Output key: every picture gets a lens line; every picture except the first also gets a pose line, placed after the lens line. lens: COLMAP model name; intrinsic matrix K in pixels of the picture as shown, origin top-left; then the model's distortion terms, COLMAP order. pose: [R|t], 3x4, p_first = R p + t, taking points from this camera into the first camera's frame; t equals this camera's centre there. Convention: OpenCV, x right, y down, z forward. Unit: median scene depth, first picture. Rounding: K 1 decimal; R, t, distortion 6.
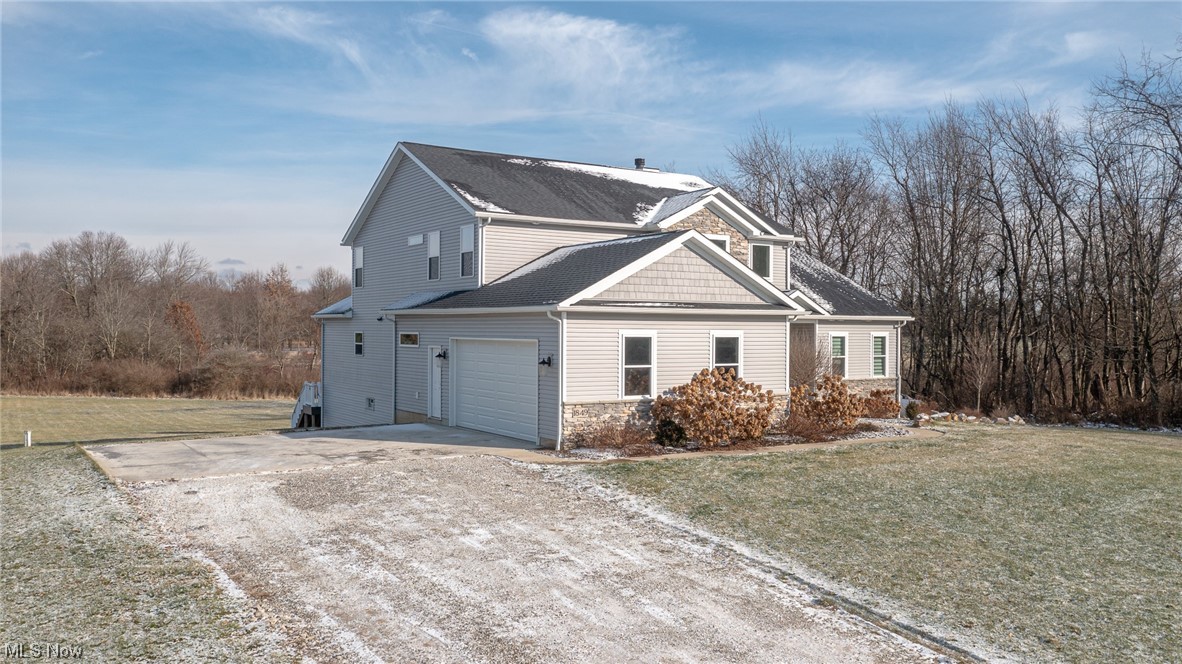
lens RADIAL K [[990.7, 0, 591.0], [0, 990.7, 373.5], [0, 0, 1]] dist [0.006633, 0.000614]
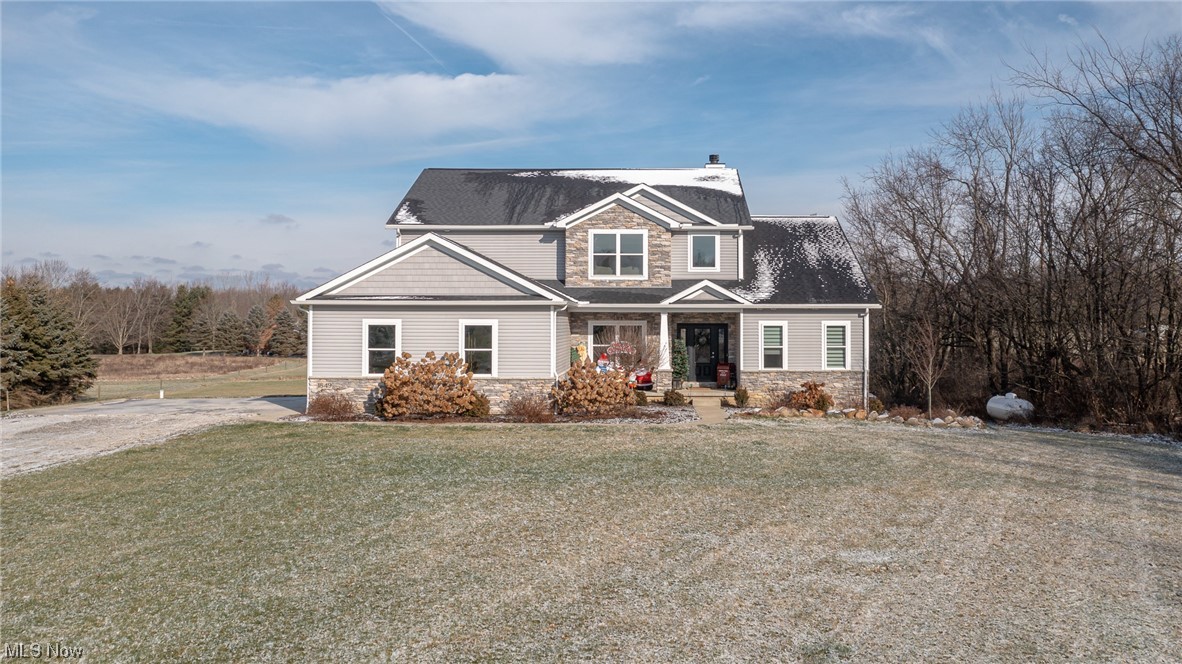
lens RADIAL K [[993.2, 0, 591.0], [0, 993.2, 332.0], [0, 0, 1]] dist [0.091959, -0.187942]
pose [[0.824966, 0.002004, -0.565179, 0.680875], [-0.022251, 0.999334, -0.028935, 0.000793], [0.564744, 0.036447, 0.824461, 0.103921]]
